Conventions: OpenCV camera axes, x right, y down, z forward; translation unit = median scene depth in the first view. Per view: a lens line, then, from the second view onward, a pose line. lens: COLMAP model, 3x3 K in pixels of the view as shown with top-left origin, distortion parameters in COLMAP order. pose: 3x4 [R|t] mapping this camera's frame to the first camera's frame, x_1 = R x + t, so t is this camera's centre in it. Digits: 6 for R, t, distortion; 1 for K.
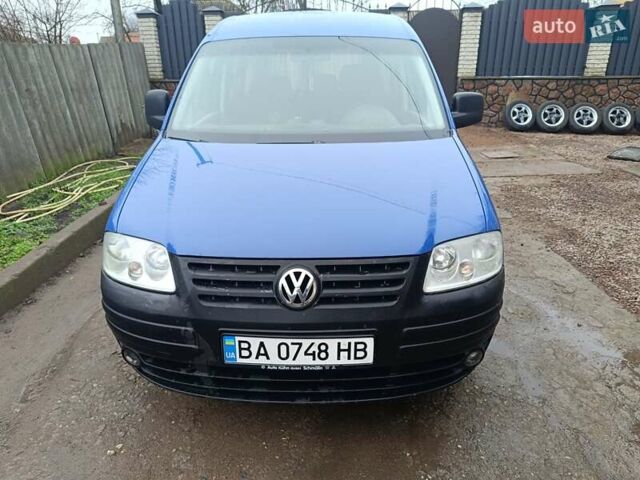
lens RADIAL K [[446.4, 0, 322.3], [0, 446.4, 240.9], [0, 0, 1]] dist [0.023000, -0.005488]
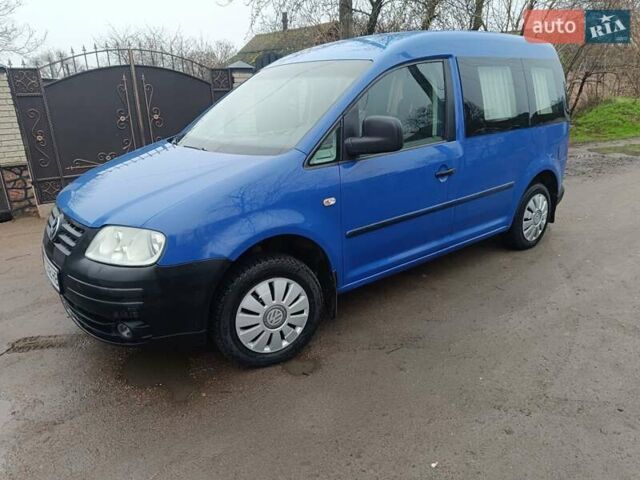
lens RADIAL K [[446.4, 0, 322.3], [0, 446.4, 240.9], [0, 0, 1]] dist [0.023000, -0.005488]
pose [[0.634067, 0.238695, -0.735516, 1.664622], [-0.282036, 0.957030, 0.067448, -0.215002], [0.720010, 0.164676, 0.674142, 0.614083]]
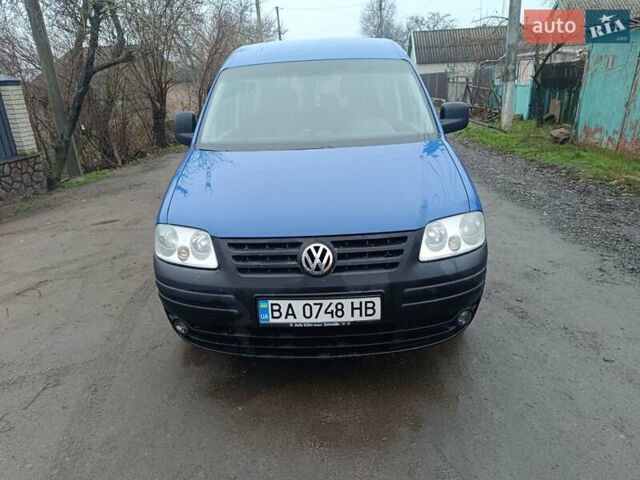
lens RADIAL K [[446.4, 0, 322.3], [0, 446.4, 240.9], [0, 0, 1]] dist [0.023000, -0.005488]
pose [[0.999299, -0.036689, -0.007461, -0.029571], [0.036324, 0.998360, -0.044246, 0.108267], [0.009072, 0.043944, 0.998993, -0.235873]]
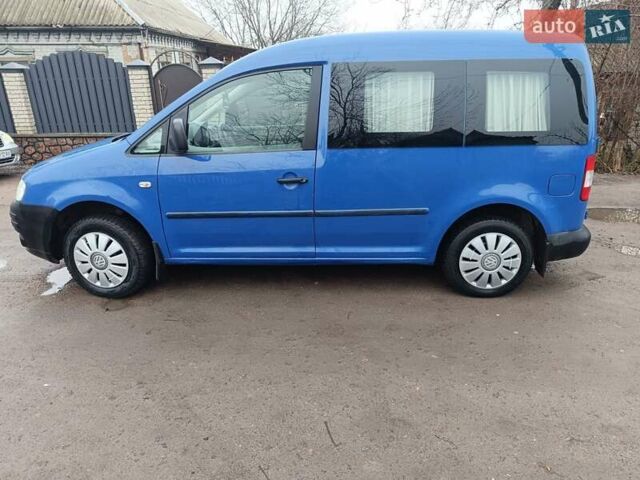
lens RADIAL K [[446.4, 0, 322.3], [0, 446.4, 240.9], [0, 0, 1]] dist [0.023000, -0.005488]
pose [[-0.001075, 0.351716, -0.936106, 2.386315], [-0.387097, 0.862981, 0.324685, -0.951356], [0.922039, 0.362713, 0.135220, 2.168206]]
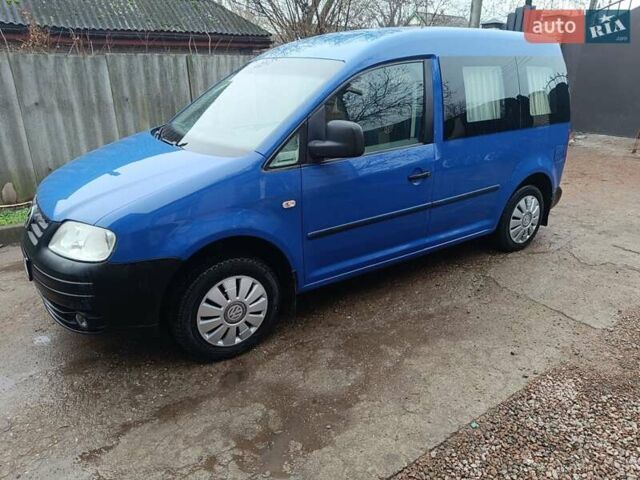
lens RADIAL K [[446.4, 0, 322.3], [0, 446.4, 240.9], [0, 0, 1]] dist [0.023000, -0.005488]
pose [[0.573596, 0.308637, -0.758769, 1.808715], [-0.324241, 0.936192, 0.135694, -0.377007], [0.752233, 0.168191, 0.637069, 0.760133]]
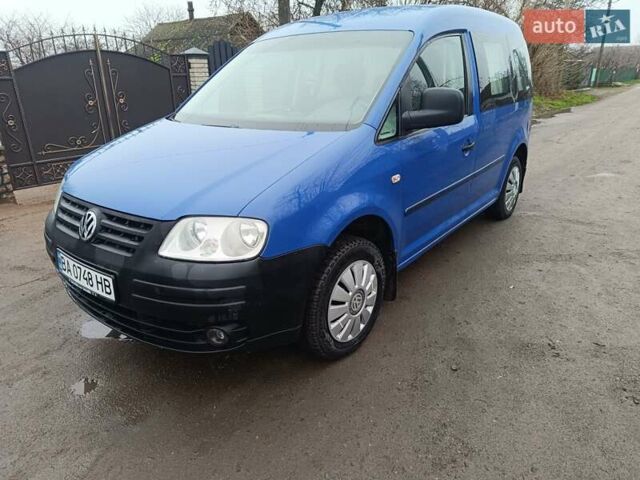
lens RADIAL K [[446.4, 0, 322.3], [0, 446.4, 240.9], [0, 0, 1]] dist [0.023000, -0.005488]
pose [[0.802246, 0.207949, -0.559606, 1.193407], [-0.223190, 0.973873, 0.041926, -0.055190], [0.553703, 0.091263, 0.827698, 0.305969]]
